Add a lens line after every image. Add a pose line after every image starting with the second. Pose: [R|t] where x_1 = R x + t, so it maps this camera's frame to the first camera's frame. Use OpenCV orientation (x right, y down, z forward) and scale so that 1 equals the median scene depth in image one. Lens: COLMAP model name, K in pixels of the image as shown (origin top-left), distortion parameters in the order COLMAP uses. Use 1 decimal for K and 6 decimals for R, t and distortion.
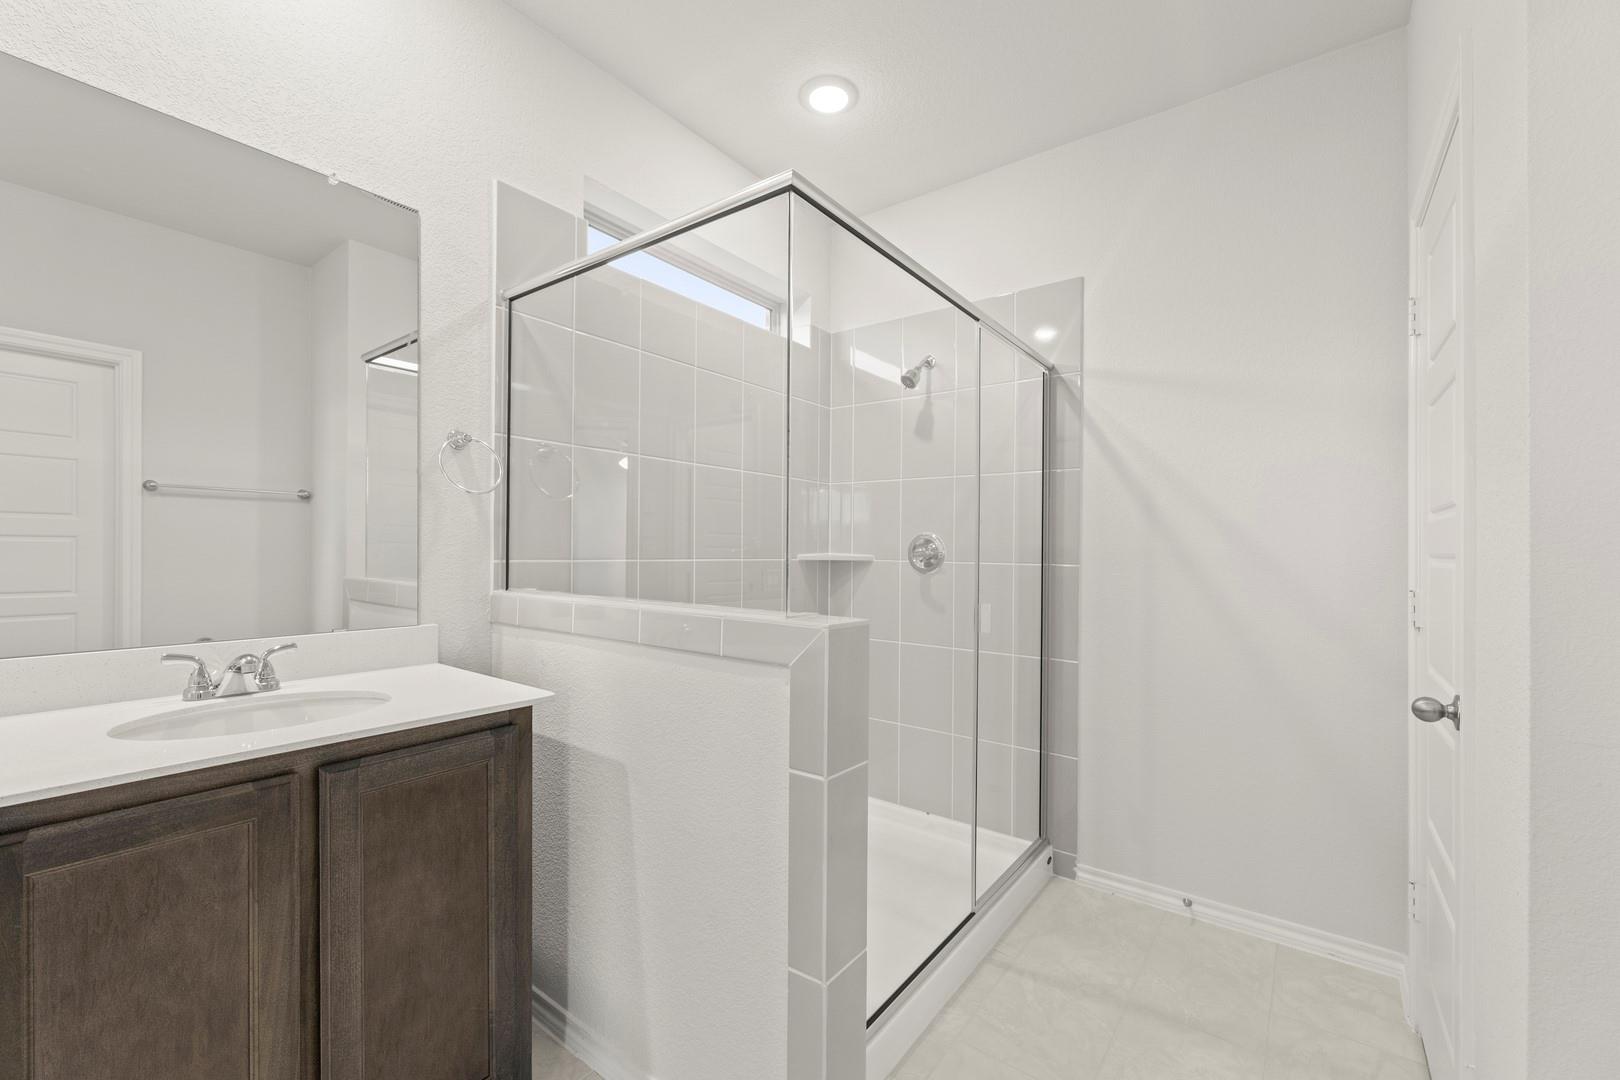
lens RADIAL K [[661.2, 0, 808.2], [0, 661.2, 557.3], [0, 0, 1]] dist [0.000872, -0.000928]
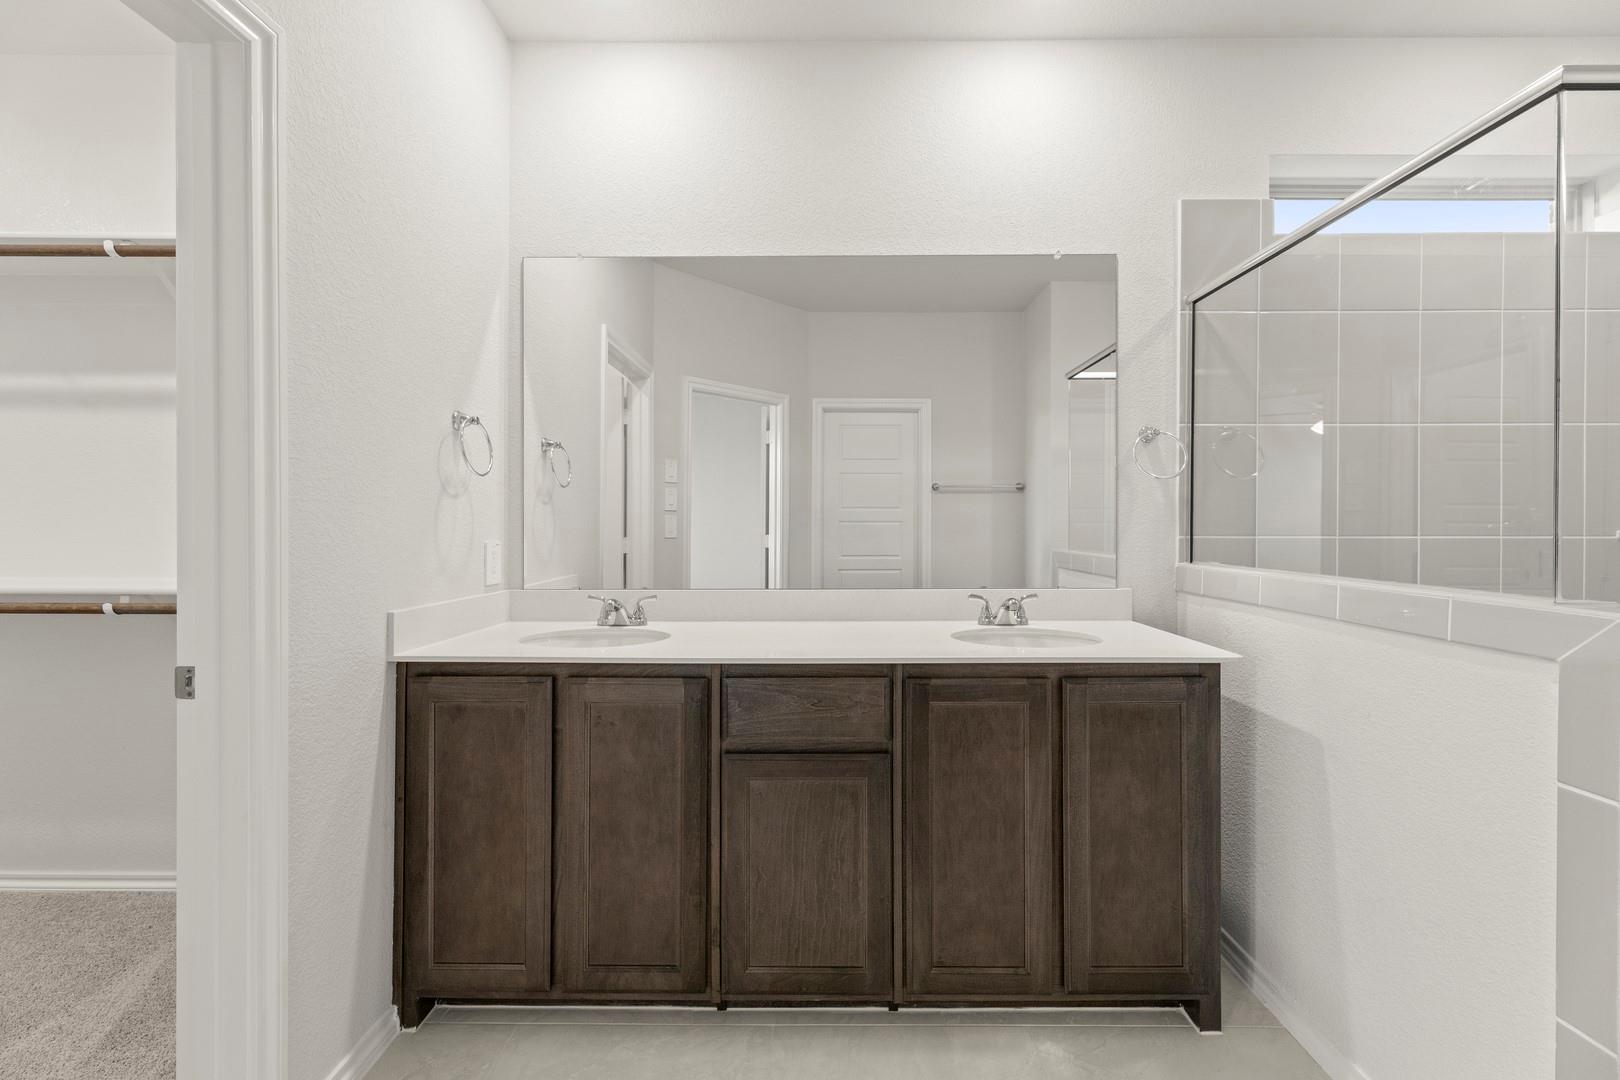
lens RADIAL K [[655.6, 0, 819.4], [0, 655.6, 531.2], [0, 0, 1]] dist [0.001160, 0.000974]
pose [[0.603814, -0.004225, -0.797114, 0.061686], [-0.002590, 0.999970, -0.007262, 0.007073], [0.797121, 0.006449, 0.603785, -0.216987]]
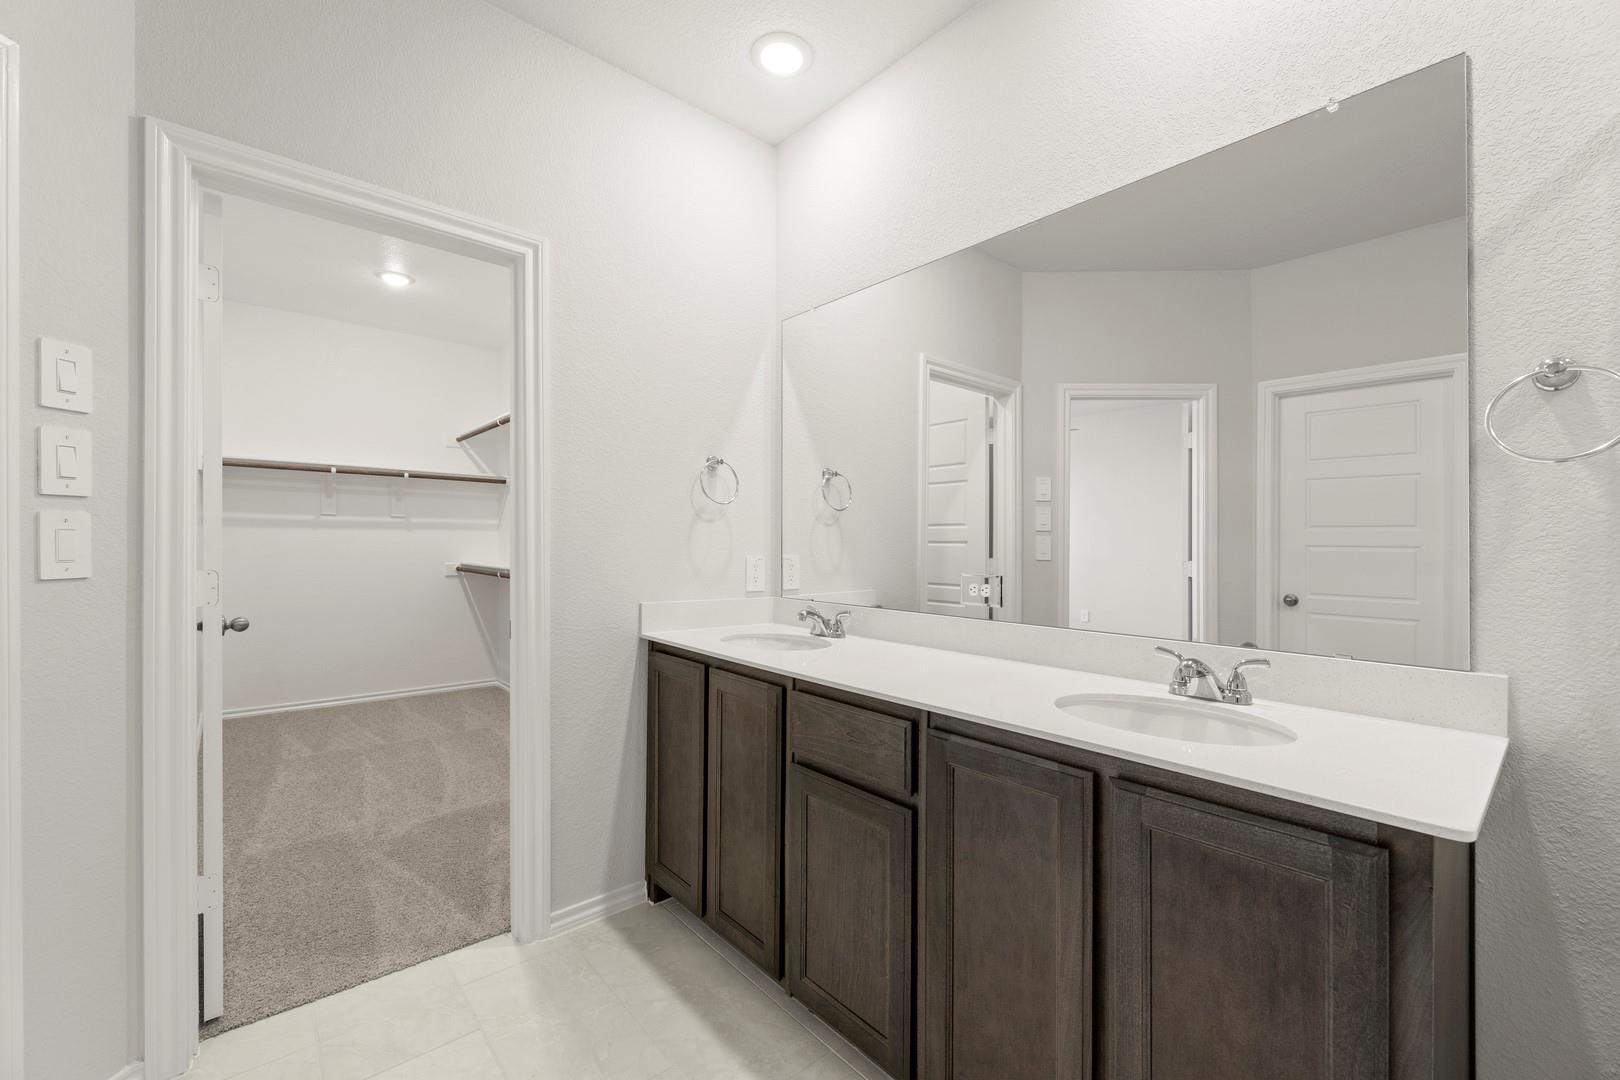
lens RADIAL K [[661.2, 0, 807.0], [0, 661.2, 550.7], [0, 0, 1]] dist [0.000872, -0.000928]
pose [[-0.190217, -0.002121, -0.981740, 0.225914], [-0.026488, 0.999645, 0.002972, -0.003836], [0.981385, 0.026569, -0.190206, 0.553248]]
